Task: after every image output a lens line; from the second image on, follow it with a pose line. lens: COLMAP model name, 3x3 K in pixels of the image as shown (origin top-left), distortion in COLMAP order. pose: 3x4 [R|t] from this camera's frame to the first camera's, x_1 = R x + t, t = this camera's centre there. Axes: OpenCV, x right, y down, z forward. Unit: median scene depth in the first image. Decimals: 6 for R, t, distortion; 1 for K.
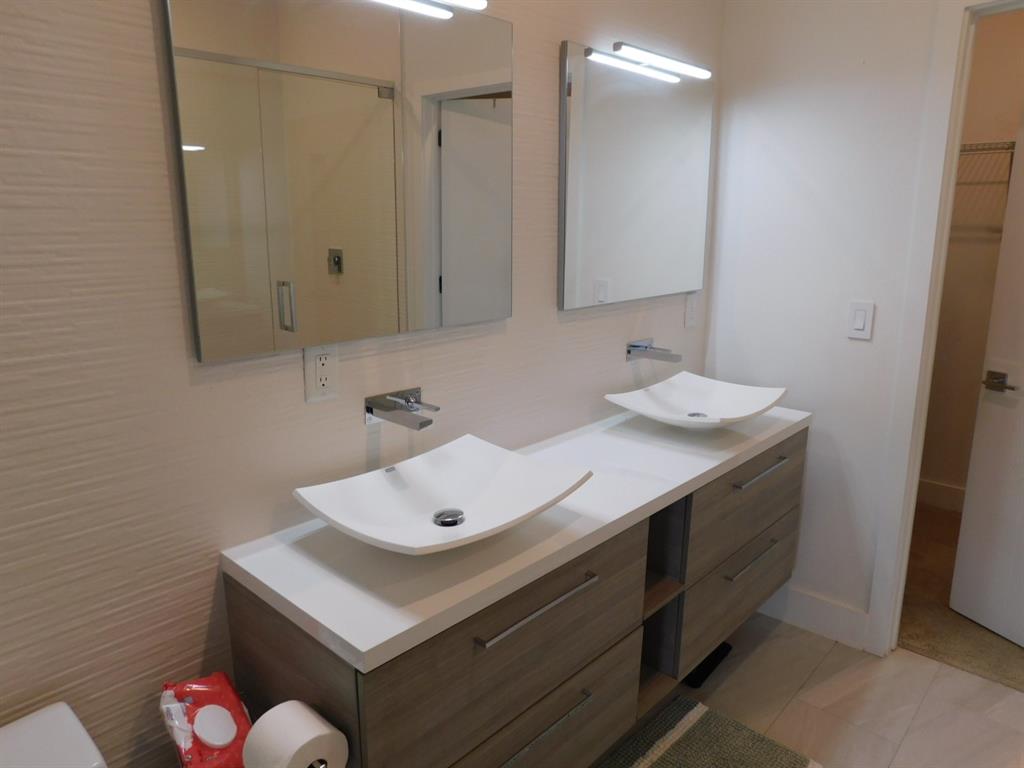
lens RADIAL K [[695.6, 0, 512.0], [0, 695.6, 385.1], [0, 0, 1]] dist [-0.036979, 0.010609]
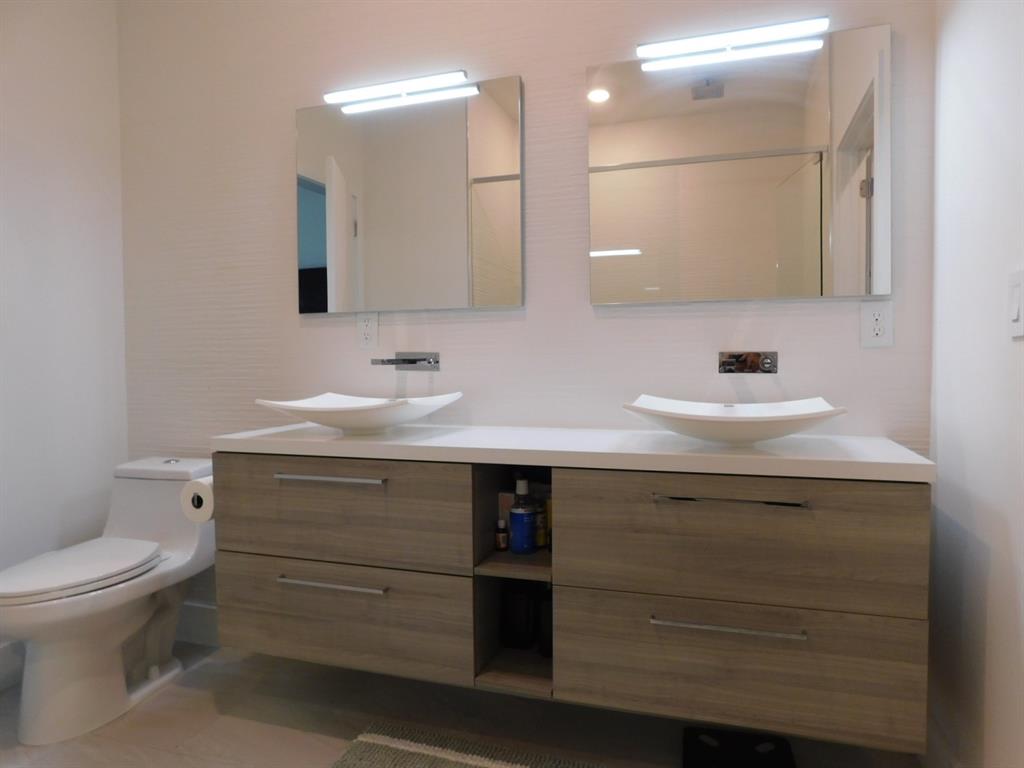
lens RADIAL K [[677.4, 0, 514.4], [0, 677.4, 381.5], [0, 0, 1]] dist [-0.061487, 0.052091]
pose [[0.401066, 0.003390, -0.916043, 0.830089], [-0.210365, 0.973609, -0.088500, 0.104495], [0.891568, 0.228198, 0.391194, 0.449034]]
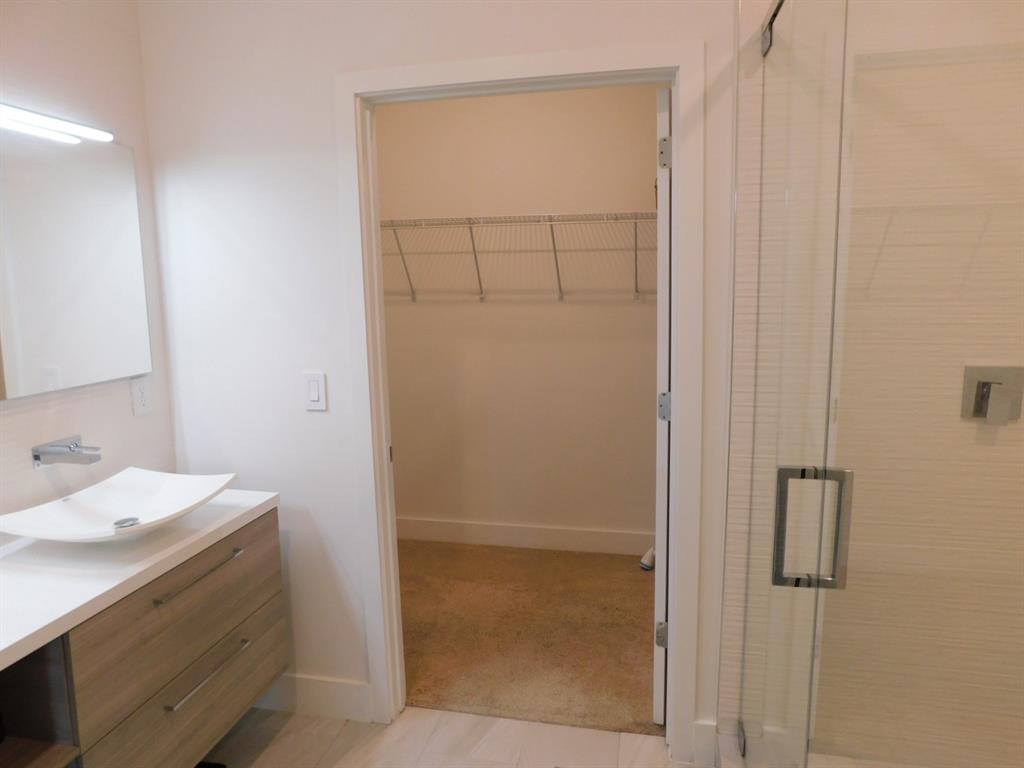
lens RADIAL K [[677.4, 0, 517.6], [0, 677.4, 381.9], [0, 0, 1]] dist [-0.061487, 0.052091]
pose [[0.850417, -0.089817, 0.518386, 0.253032], [0.136369, 0.989276, -0.052309, -0.017075], [-0.508129, 0.115176, 0.853545, 0.025148]]
